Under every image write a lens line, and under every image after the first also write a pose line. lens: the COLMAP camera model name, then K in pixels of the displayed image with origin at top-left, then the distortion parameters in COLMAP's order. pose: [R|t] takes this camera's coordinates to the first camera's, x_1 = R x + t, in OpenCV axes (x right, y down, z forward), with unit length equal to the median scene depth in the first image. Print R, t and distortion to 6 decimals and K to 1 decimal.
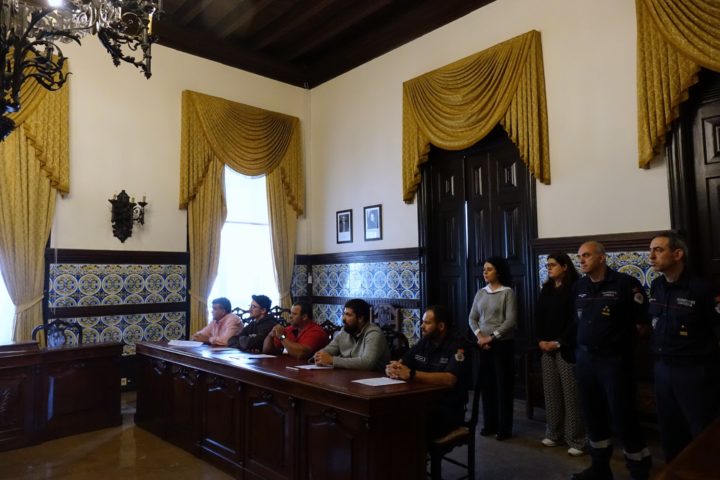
lens RADIAL K [[488.1, 0, 359.0], [0, 488.1, 238.5], [0, 0, 1]] dist [-0.000447, -0.008277]
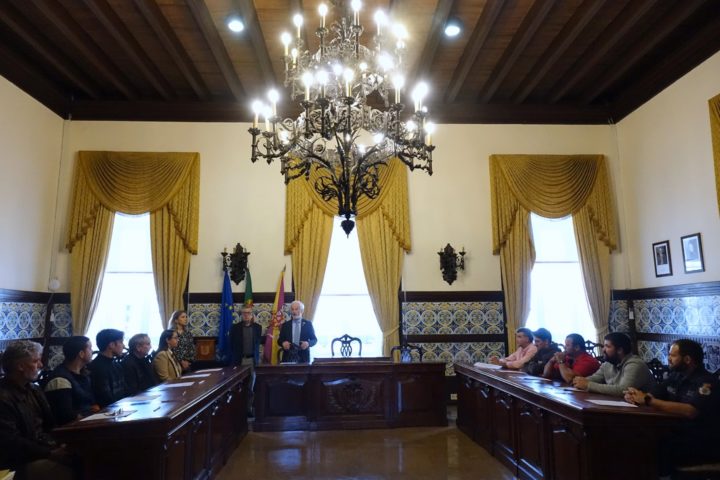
lens RADIAL K [[488.1, 0, 360.8], [0, 488.1, 238.7], [0, 0, 1]] dist [-0.000447, -0.008277]
pose [[0.760990, -0.094731, -0.641811, 0.162091], [0.047902, 0.994786, -0.090033, -0.007923], [0.646993, 0.037770, 0.761560, -0.121508]]
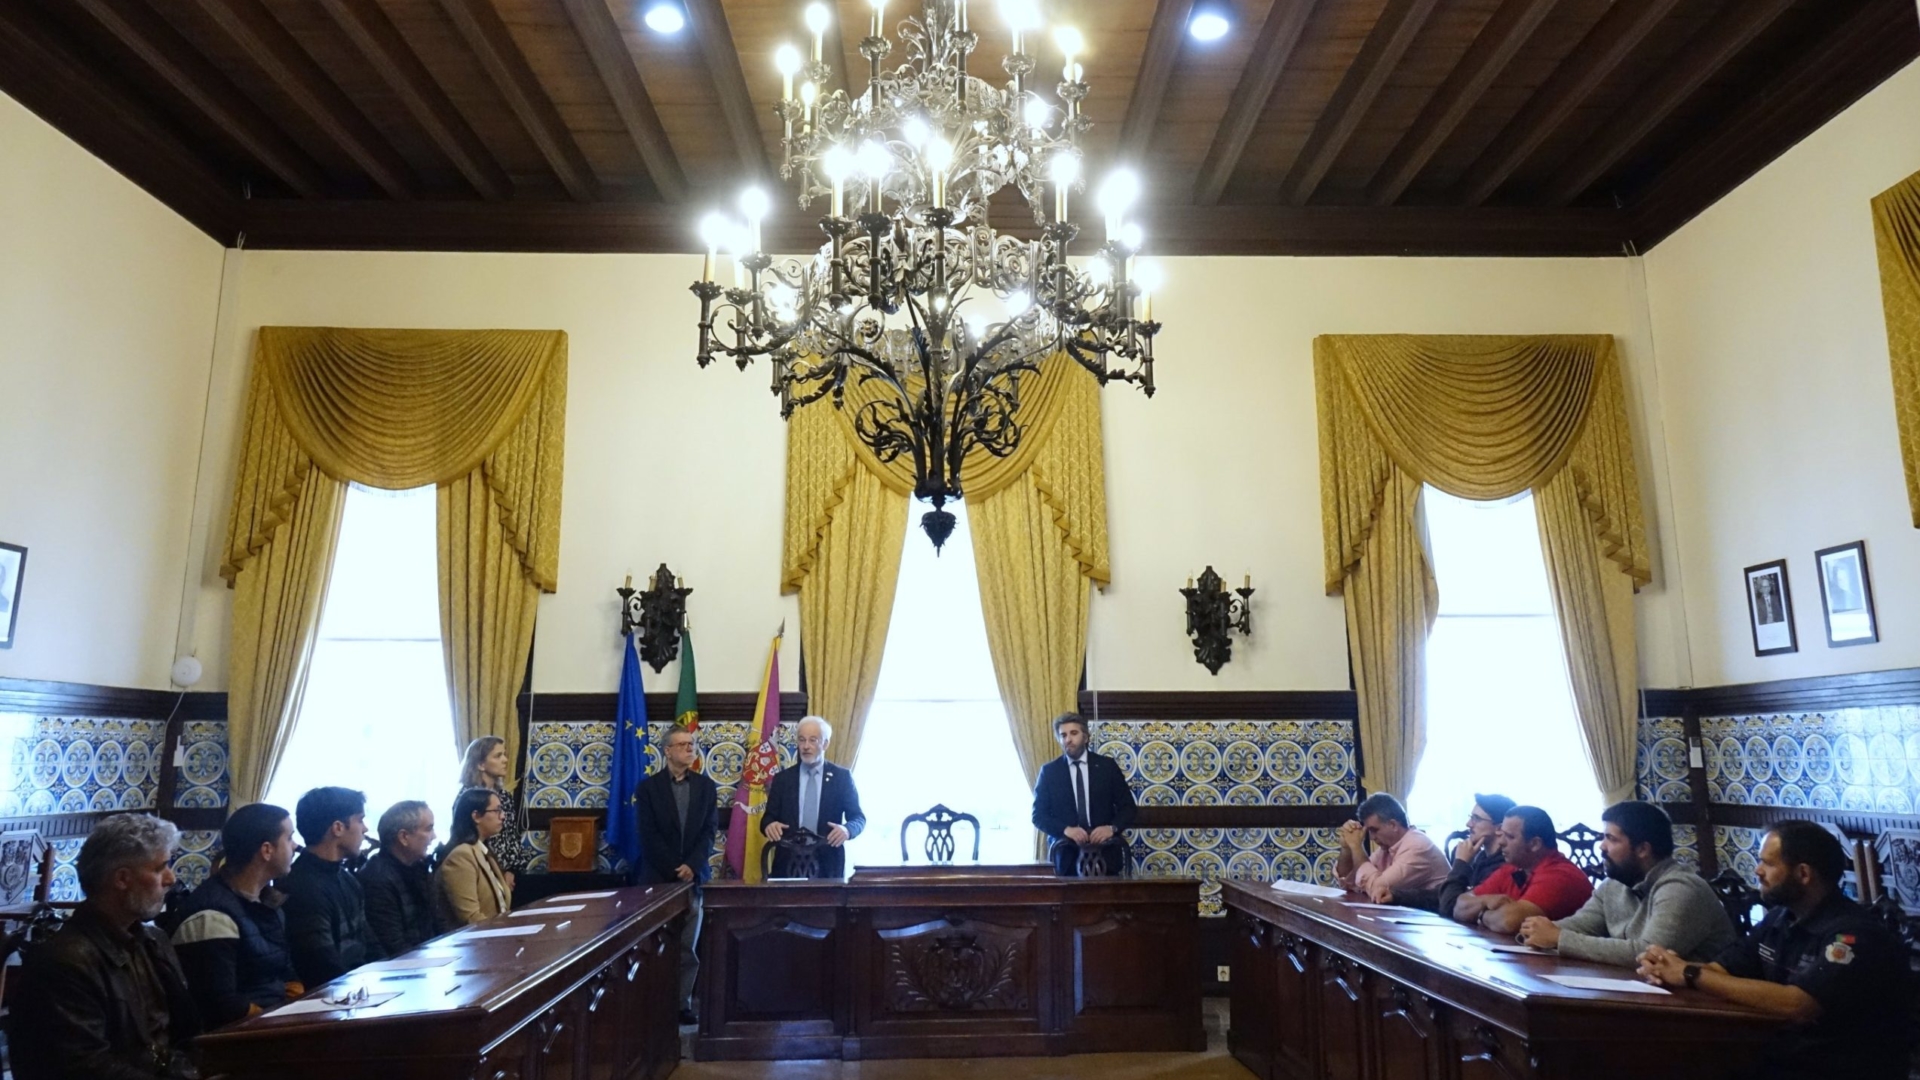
lens RADIAL K [[1308.1, 0, 967.3], [0, 1308.1, 474.7], [0, 0, 1]] dist [-0.002844, -0.003130]
pose [[0.750081, -0.129352, -0.648572, 0.195445], [0.044808, 0.988372, -0.145301, -0.010023], [0.659826, 0.079926, 0.747156, -0.145465]]
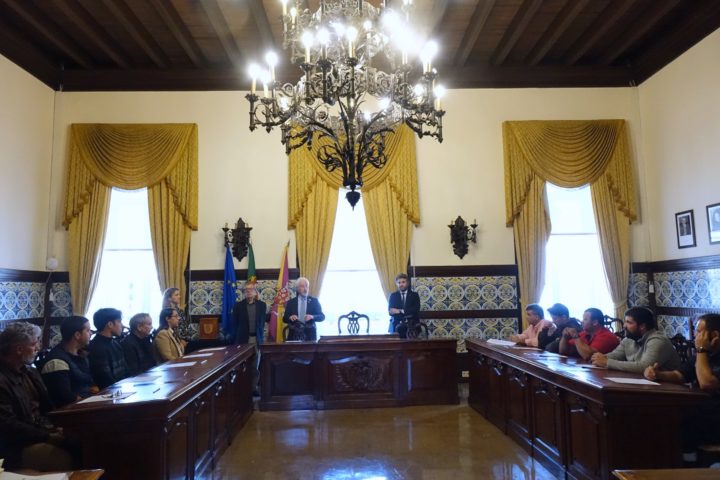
lens RADIAL K [[503.3, 0, 359.8], [0, 503.3, 239.3], [0, 0, 1]] dist [-0.002908, -0.006781]
pose [[0.749553, -0.069590, -0.658276, 0.152443], [0.058810, 0.997527, -0.038490, -0.007149], [0.659326, -0.009863, 0.751792, -0.108774]]
